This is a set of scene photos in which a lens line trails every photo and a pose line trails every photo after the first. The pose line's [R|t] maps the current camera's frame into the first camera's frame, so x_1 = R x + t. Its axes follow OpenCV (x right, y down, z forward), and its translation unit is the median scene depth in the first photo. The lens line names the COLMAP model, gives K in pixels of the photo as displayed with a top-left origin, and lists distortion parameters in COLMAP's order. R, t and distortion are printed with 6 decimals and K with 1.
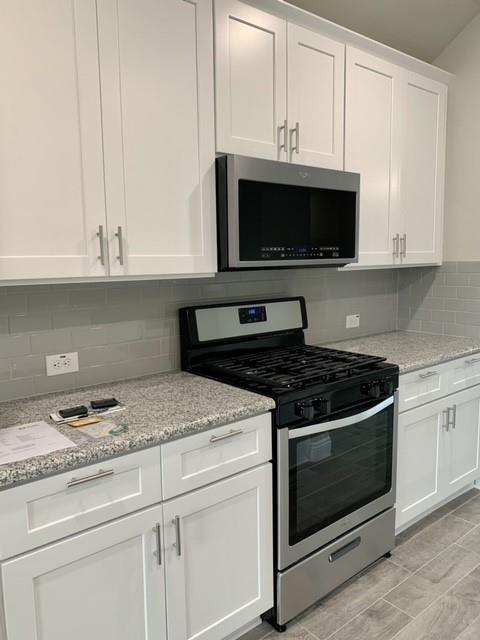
lens RADIAL K [[493.3, 0, 239.4], [0, 493.3, 314.9], [0, 0, 1]] dist [0.009659, -0.010637]
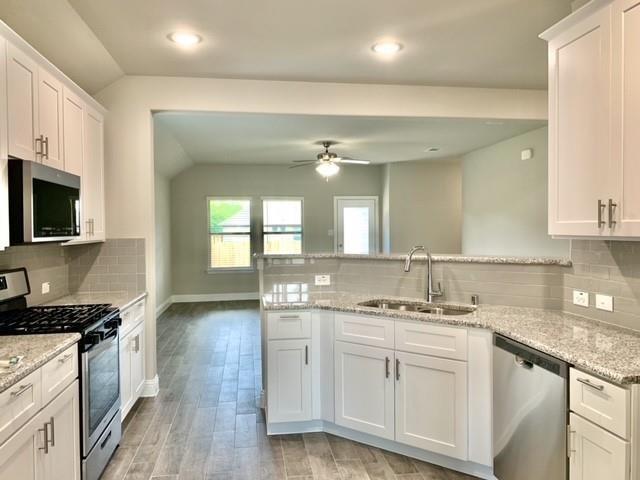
lens RADIAL K [[493.3, 0, 320.0], [0, 493.3, 240.0], [0, 0, 1]] dist [0.009659, -0.010637]
pose [[0.512701, -0.010232, 0.858506, -0.668628], [0.105834, 0.993056, -0.051369, 0.042991], [-0.852019, 0.117196, 0.510224, -0.305868]]
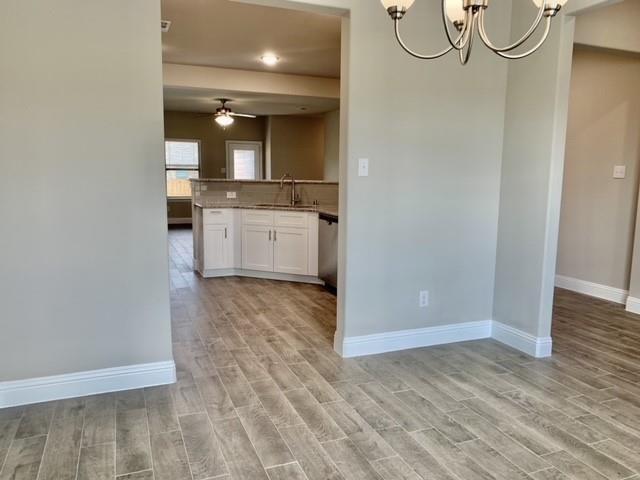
lens RADIAL K [[493.3, 0, 320.0], [0, 493.3, 240.0], [0, 0, 1]] dist [0.009659, -0.010637]
pose [[0.295188, -0.113853, 0.948631, -1.173423], [0.100016, 0.991102, 0.087828, 0.092480], [-0.950190, 0.068953, 0.303948, -0.512585]]
